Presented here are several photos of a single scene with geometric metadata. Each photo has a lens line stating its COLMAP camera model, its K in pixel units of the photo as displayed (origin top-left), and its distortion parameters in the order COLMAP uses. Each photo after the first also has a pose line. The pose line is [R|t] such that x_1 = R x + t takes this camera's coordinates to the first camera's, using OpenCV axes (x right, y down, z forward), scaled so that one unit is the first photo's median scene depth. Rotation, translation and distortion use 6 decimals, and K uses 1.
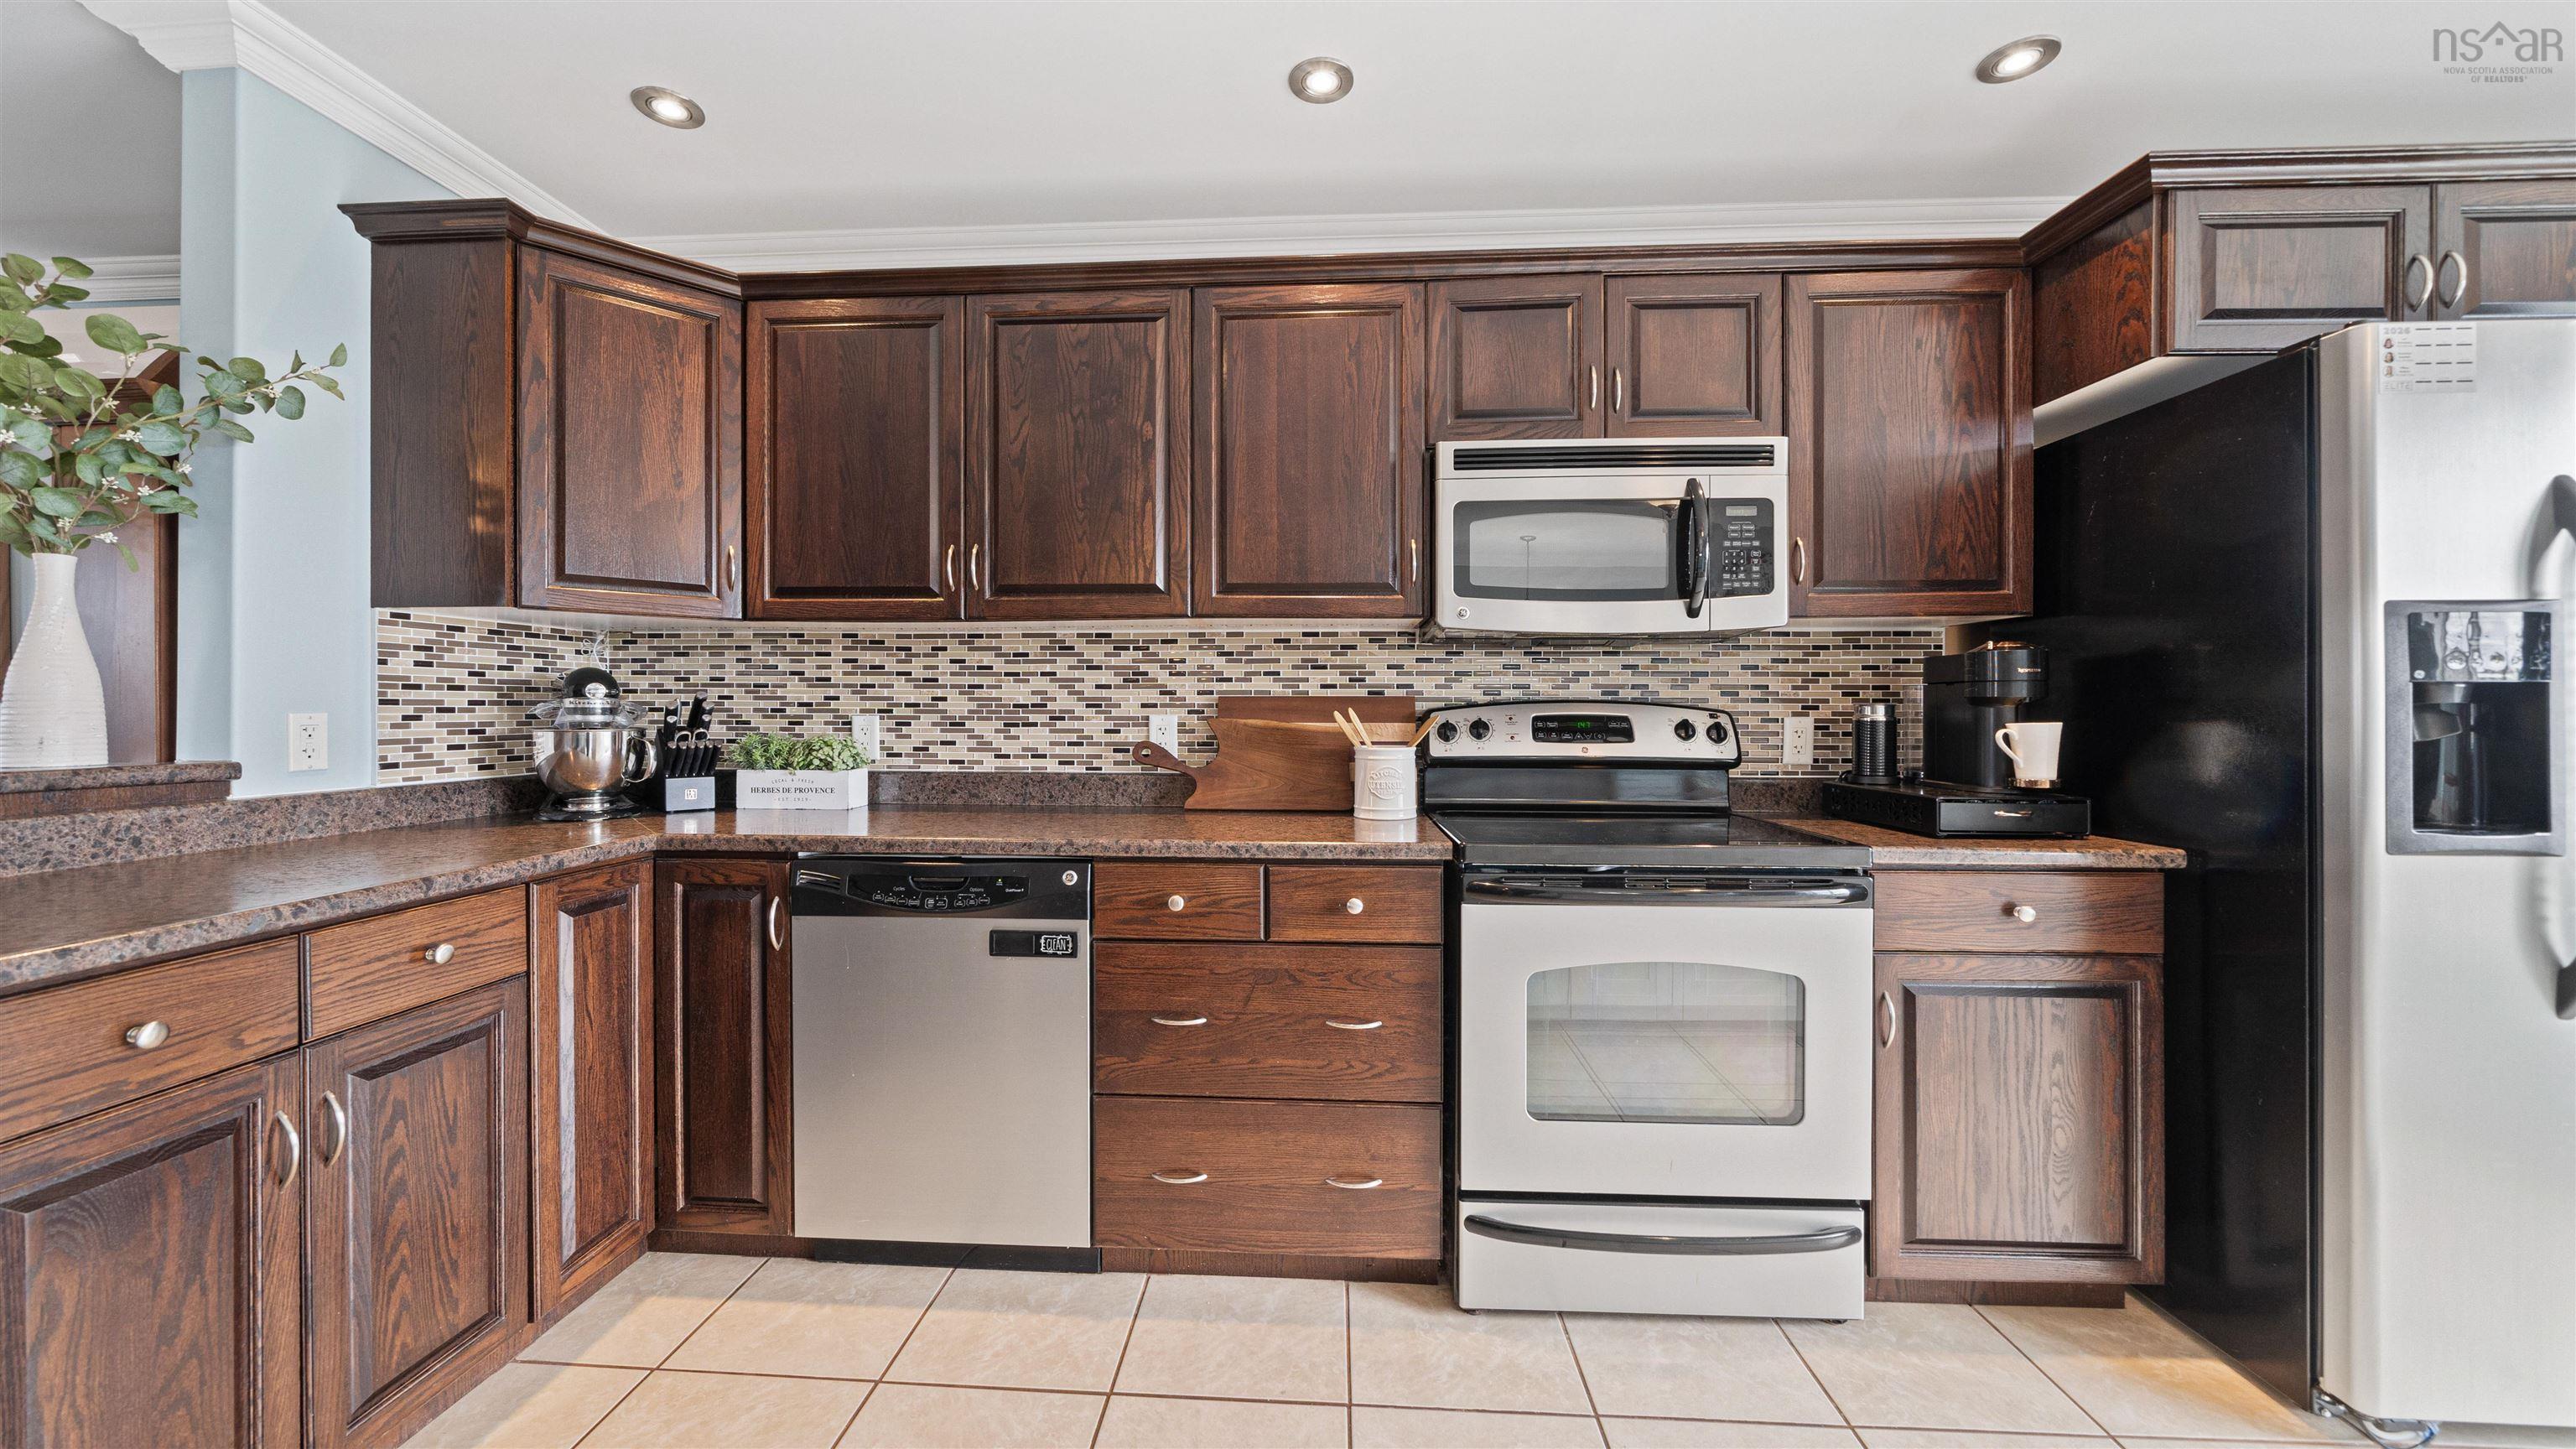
lens RADIAL K [[892.5, 0, 1284.0], [0, 892.5, 706.5], [0, 0, 1]] dist [-0.004354, -0.000095]
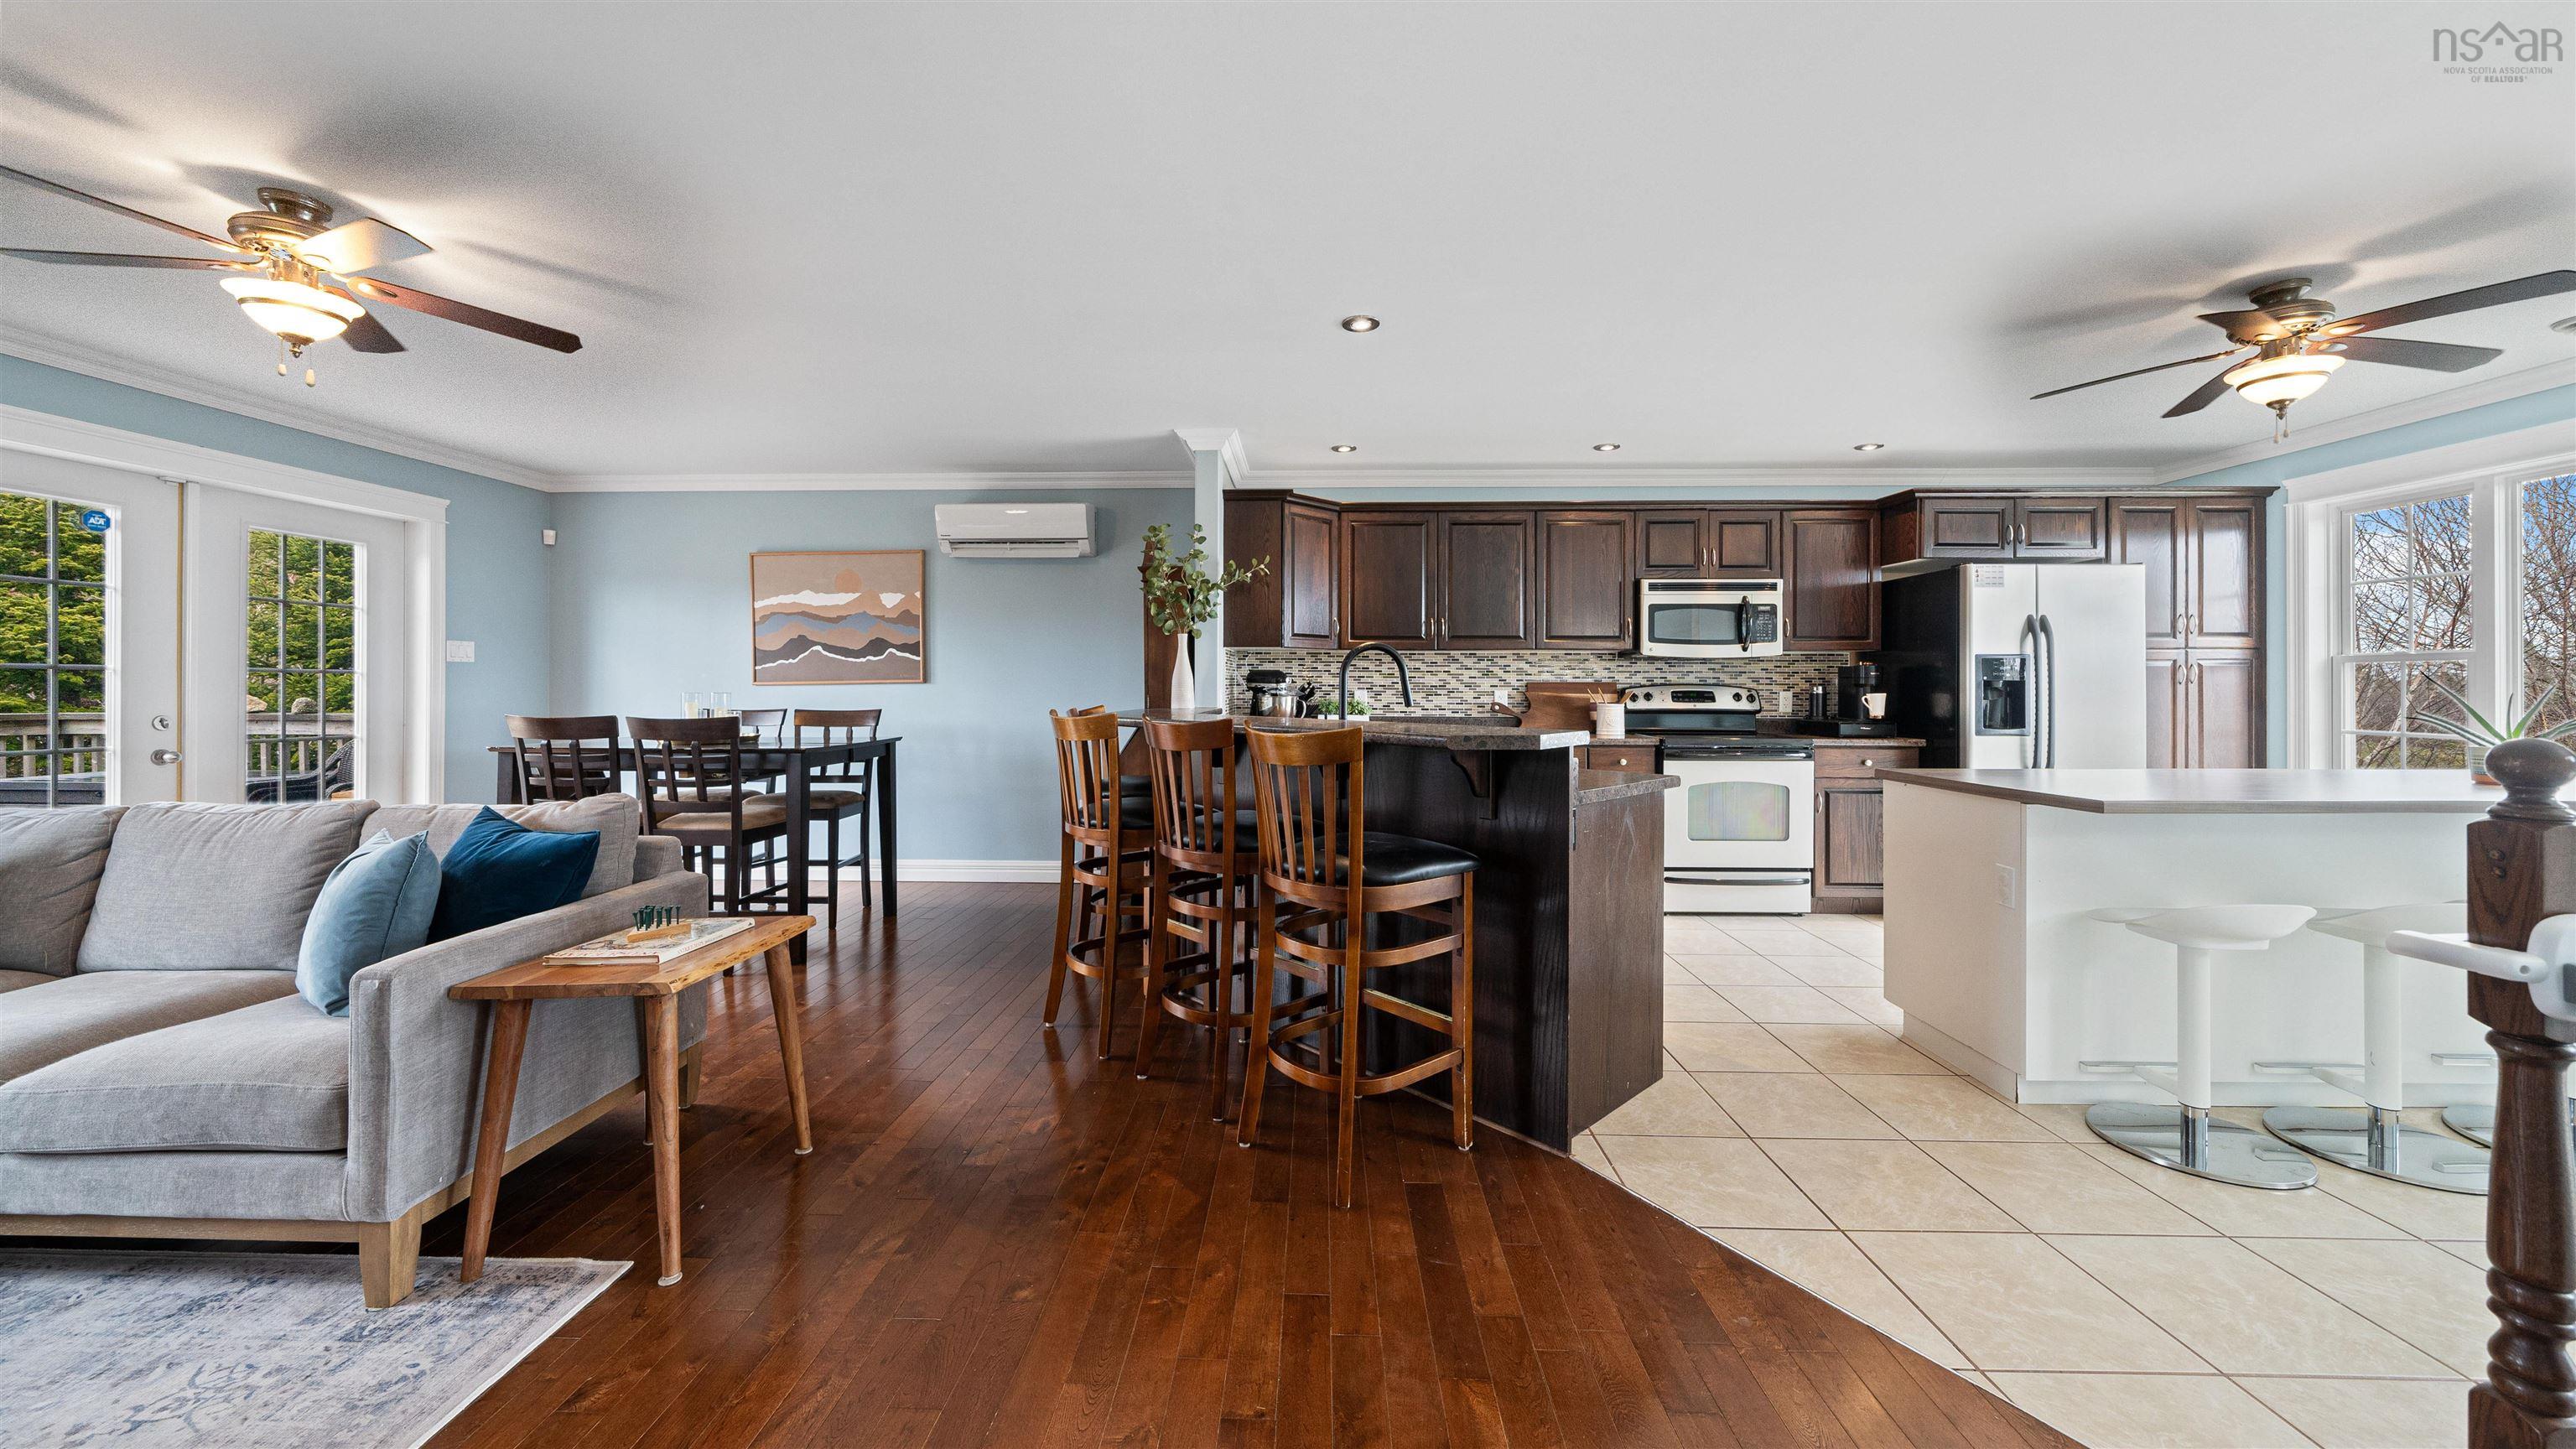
lens RADIAL K [[892.5, 0, 1285.3], [0, 892.5, 684.4], [0, 0, 1]] dist [-0.004354, -0.000095]
pose [[0.999798, 0.000410, 0.020118, -0.849185], [-0.000508, 0.999988, 0.004893, -0.019022], [-0.020115, -0.004902, 0.999786, -1.420818]]
